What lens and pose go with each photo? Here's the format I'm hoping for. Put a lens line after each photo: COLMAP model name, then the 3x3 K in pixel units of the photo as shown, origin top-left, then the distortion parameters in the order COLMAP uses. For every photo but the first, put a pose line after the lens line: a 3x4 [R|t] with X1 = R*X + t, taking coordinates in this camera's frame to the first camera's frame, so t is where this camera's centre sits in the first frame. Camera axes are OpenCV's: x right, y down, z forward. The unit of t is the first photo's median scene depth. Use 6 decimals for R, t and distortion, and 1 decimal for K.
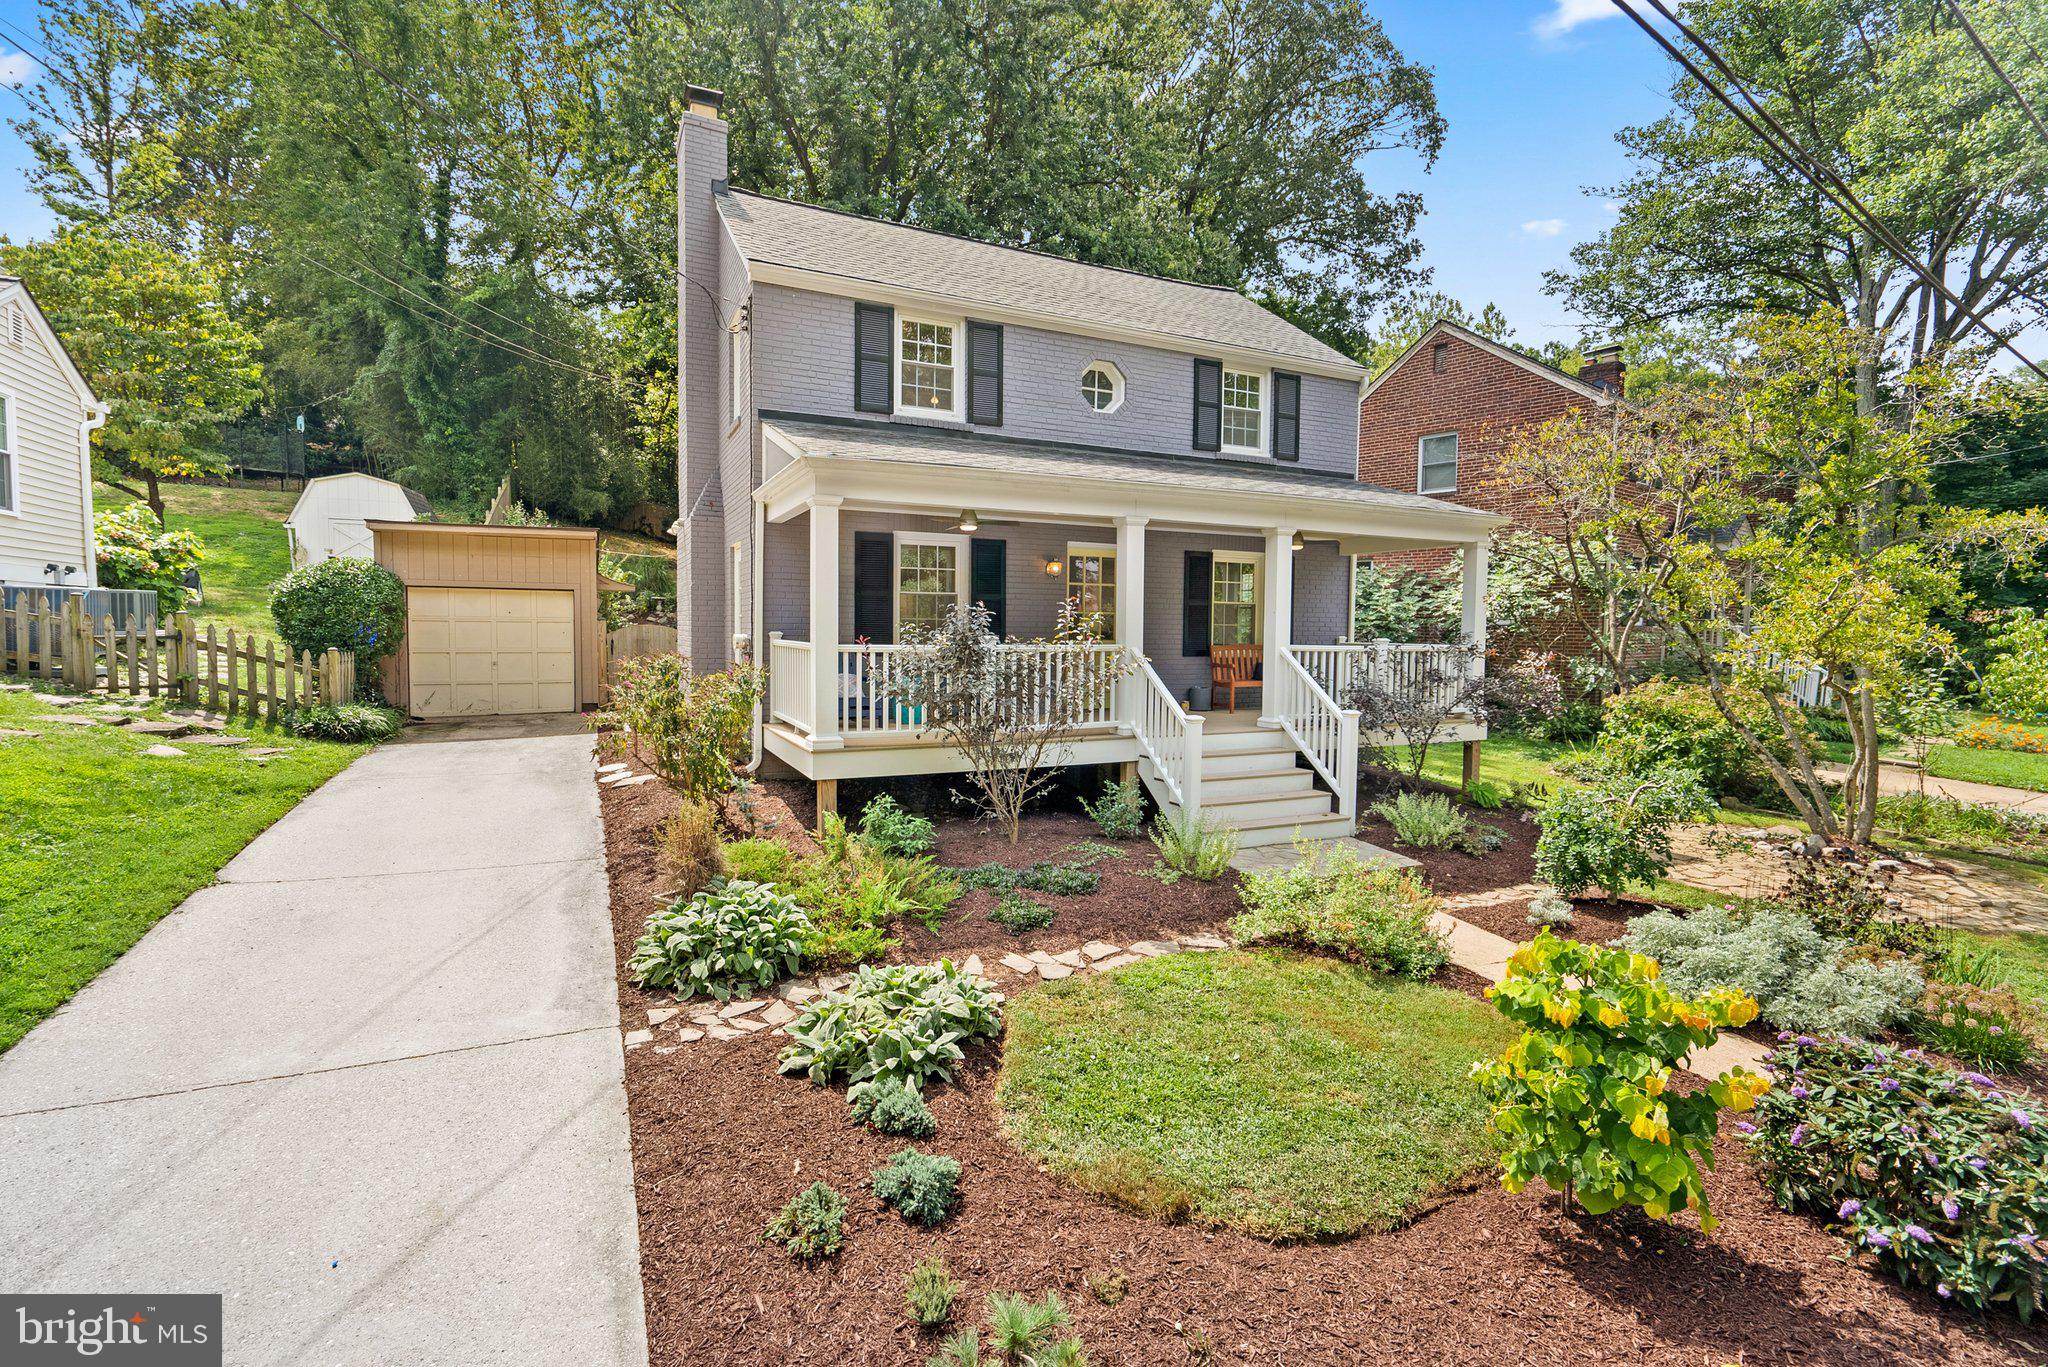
lens RADIAL K [[915.2, 0, 1023.7], [0, 915.2, 723.4], [0, 0, 1]] dist [0.004039, 0.000730]
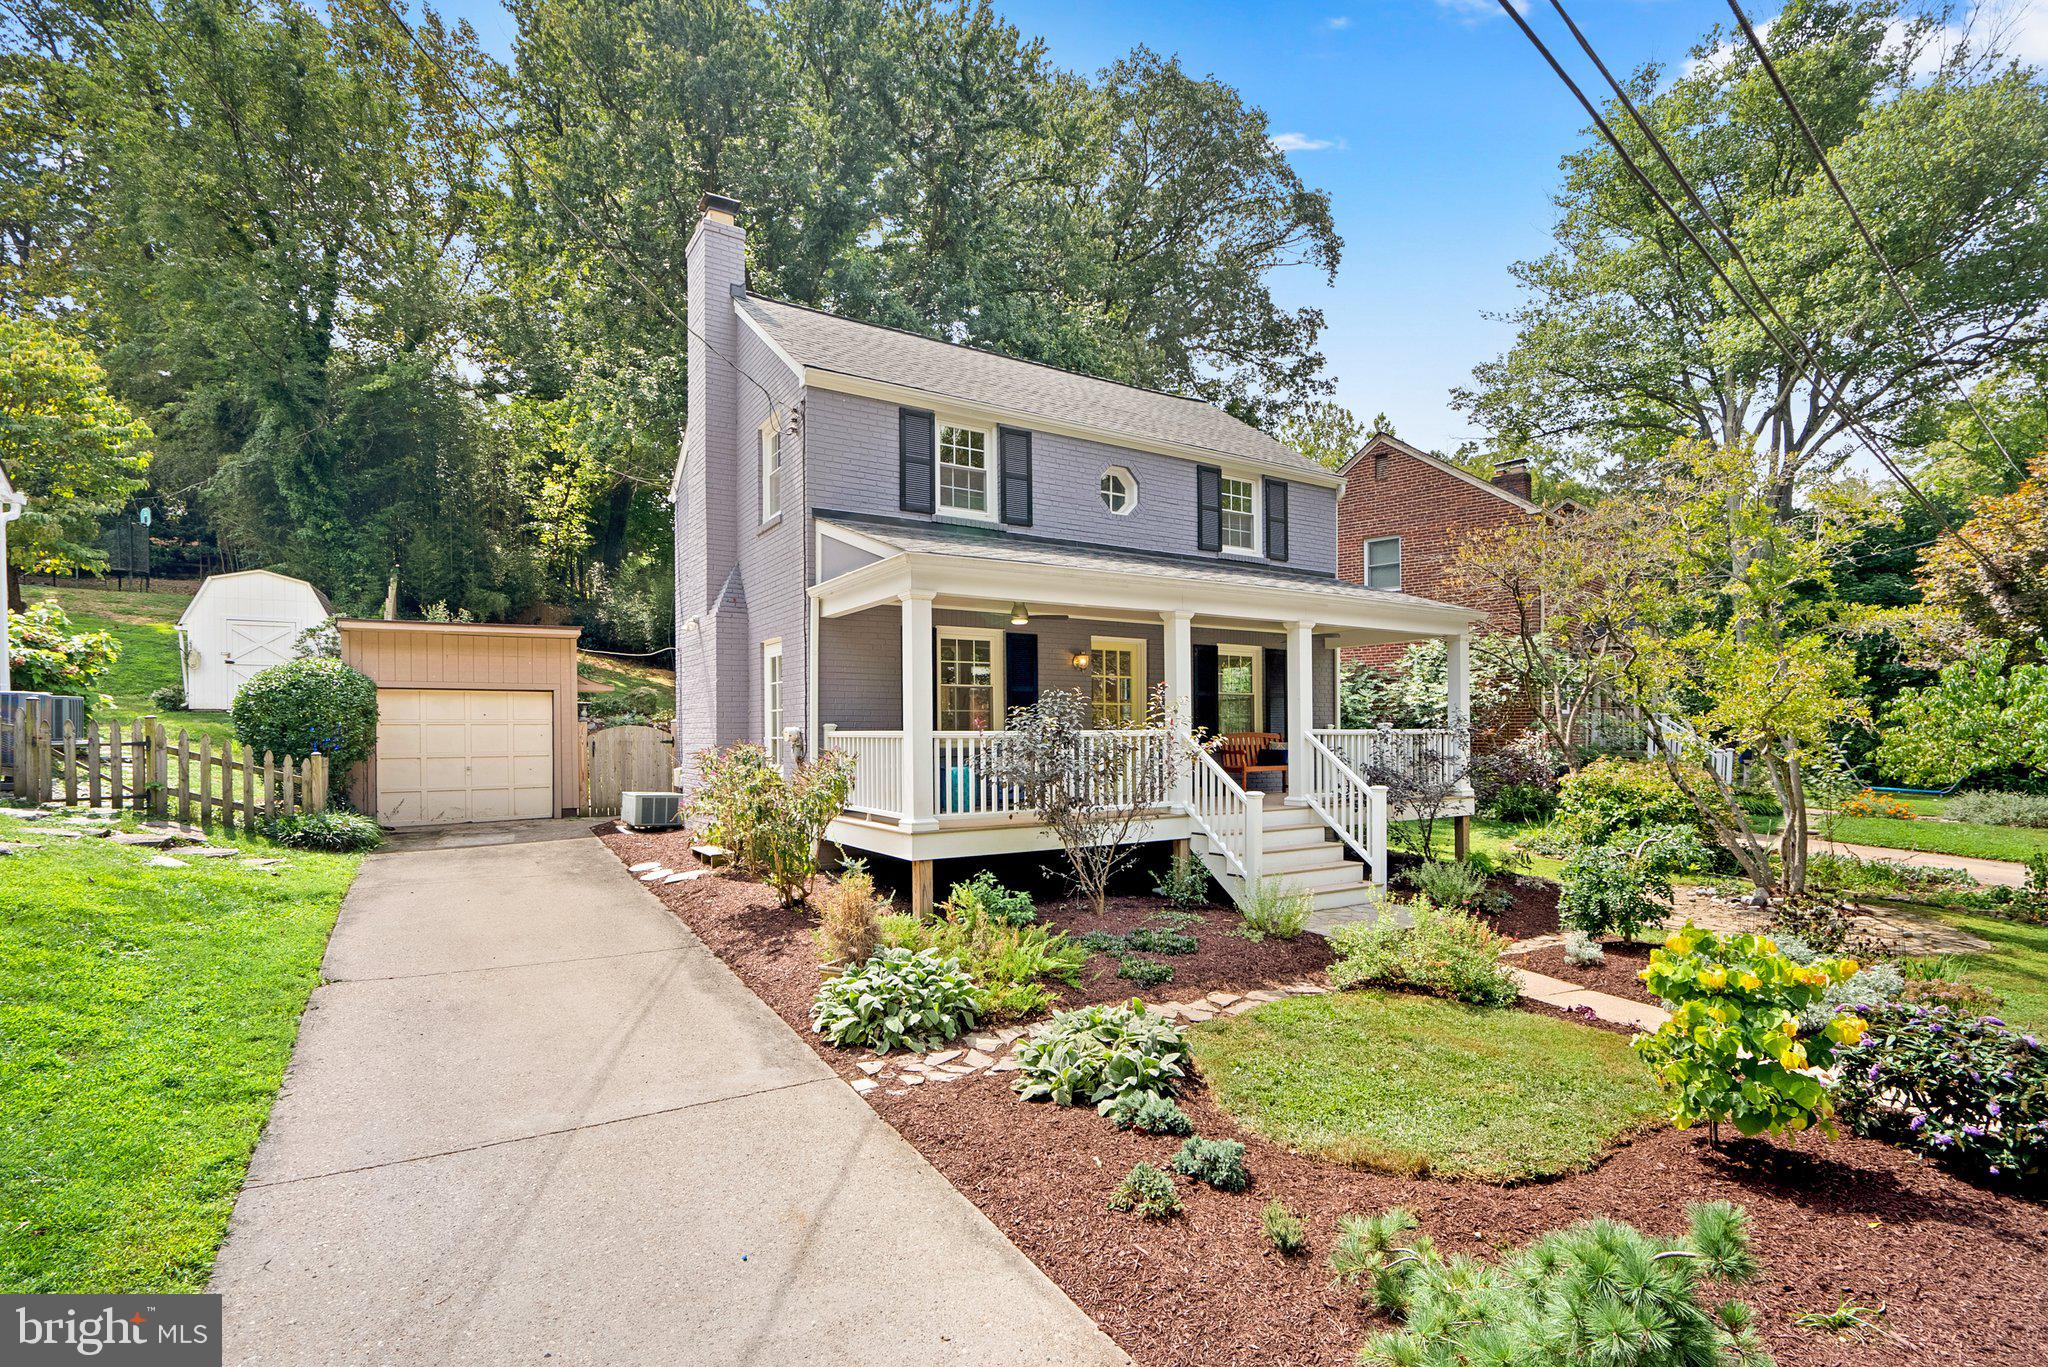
lens RADIAL K [[964.5, 0, 1026.1], [0, 964.5, 792.3], [0, 0, 1]] dist [0.001295, 0.001202]
pose [[0.992291, -0.024472, 0.121485, -0.163405], [0.029890, 0.998629, -0.042977, 0.024451], [-0.120267, 0.046277, 0.991662, -0.074270]]
